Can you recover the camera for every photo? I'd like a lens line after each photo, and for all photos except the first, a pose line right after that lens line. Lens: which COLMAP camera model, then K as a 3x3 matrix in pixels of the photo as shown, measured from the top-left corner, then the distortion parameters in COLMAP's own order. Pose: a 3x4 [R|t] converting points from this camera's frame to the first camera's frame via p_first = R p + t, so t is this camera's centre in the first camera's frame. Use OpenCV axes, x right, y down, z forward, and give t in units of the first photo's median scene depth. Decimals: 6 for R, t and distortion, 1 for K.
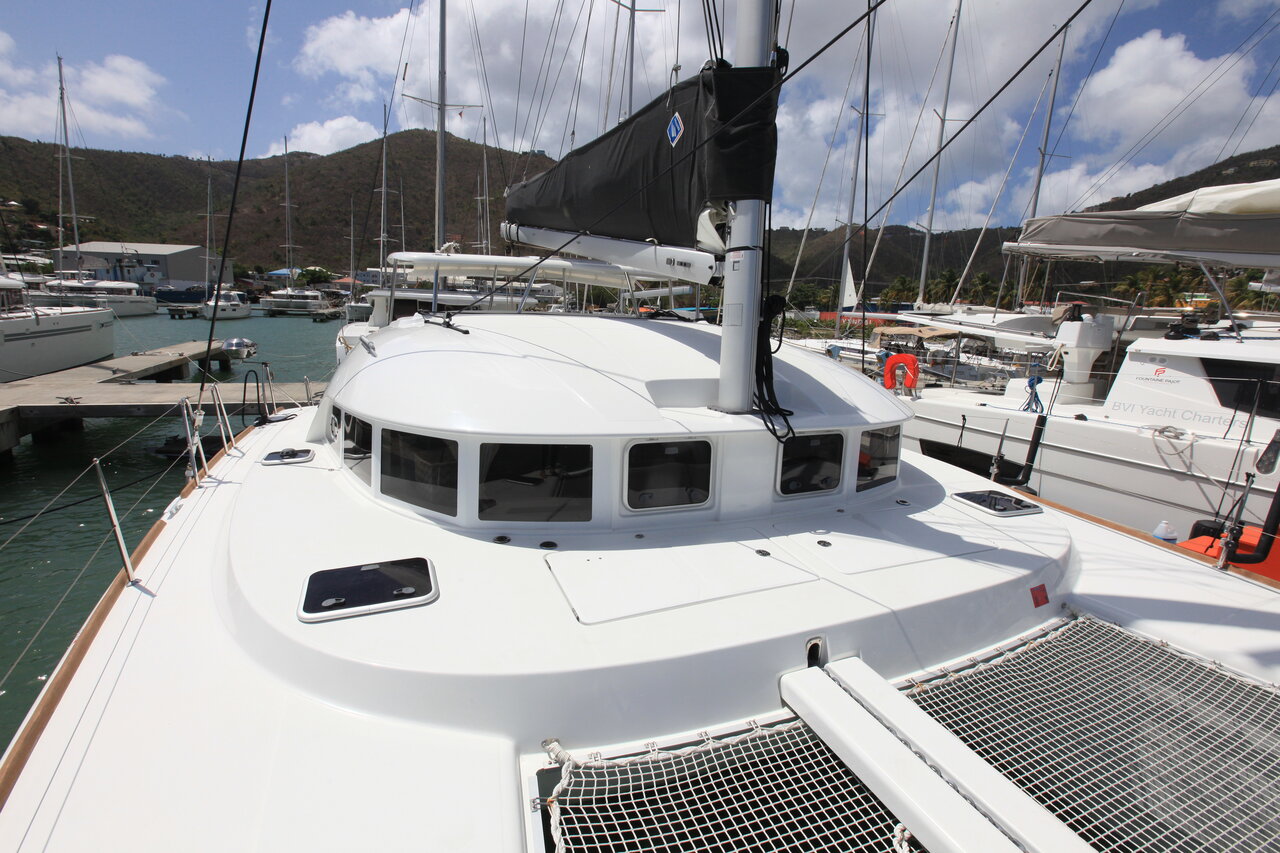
lens RADIAL K [[562.2, 0, 637.4], [0, 562.2, 396.9], [0, 0, 1]] dist [-0.029997, 0.009317]
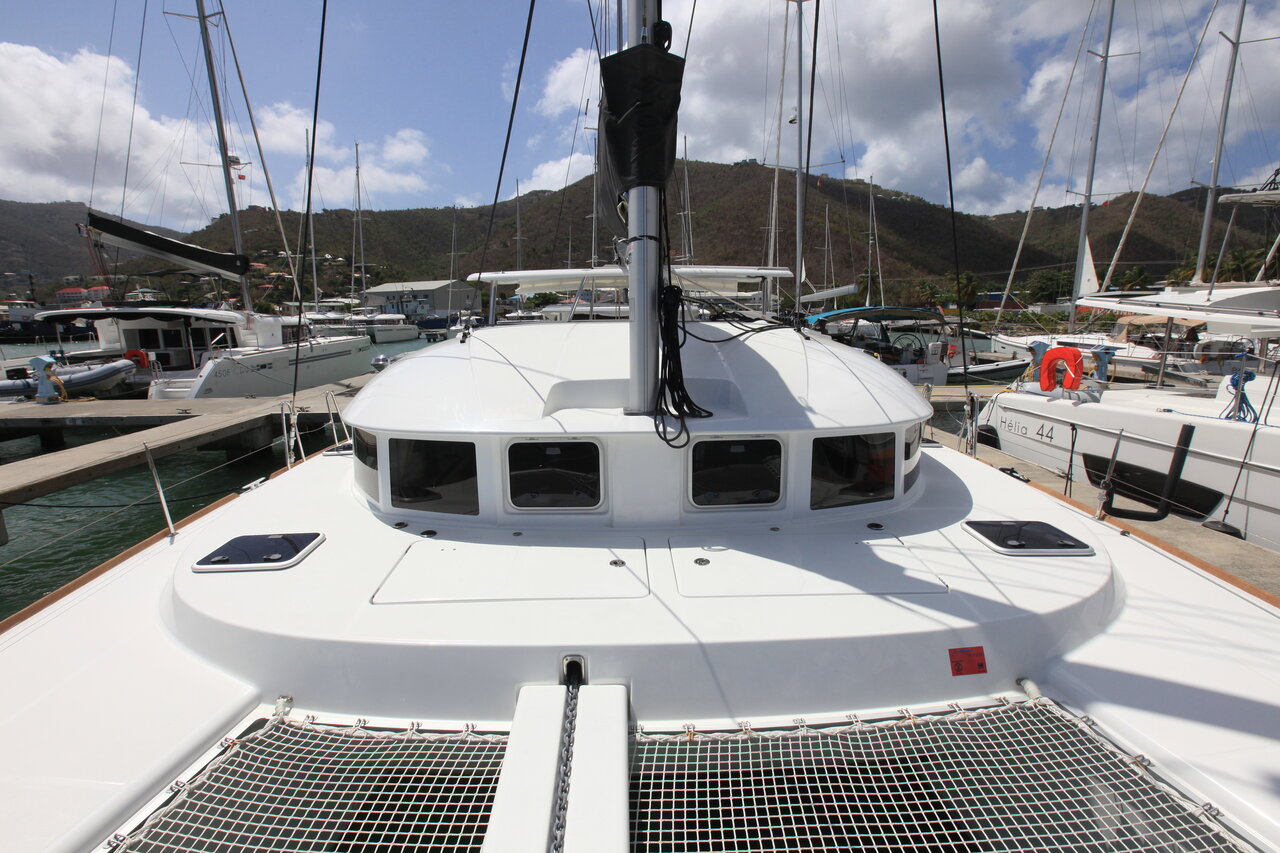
lens RADIAL K [[562.2, 0, 633.7], [0, 562.2, 413.1], [0, 0, 1]] dist [-0.029997, 0.009317]
pose [[0.929845, 0.005220, -0.367915, 0.503304], [-0.000416, 0.999914, 0.013137, 0.014327], [0.367952, -0.012062, 0.929766, 0.121363]]
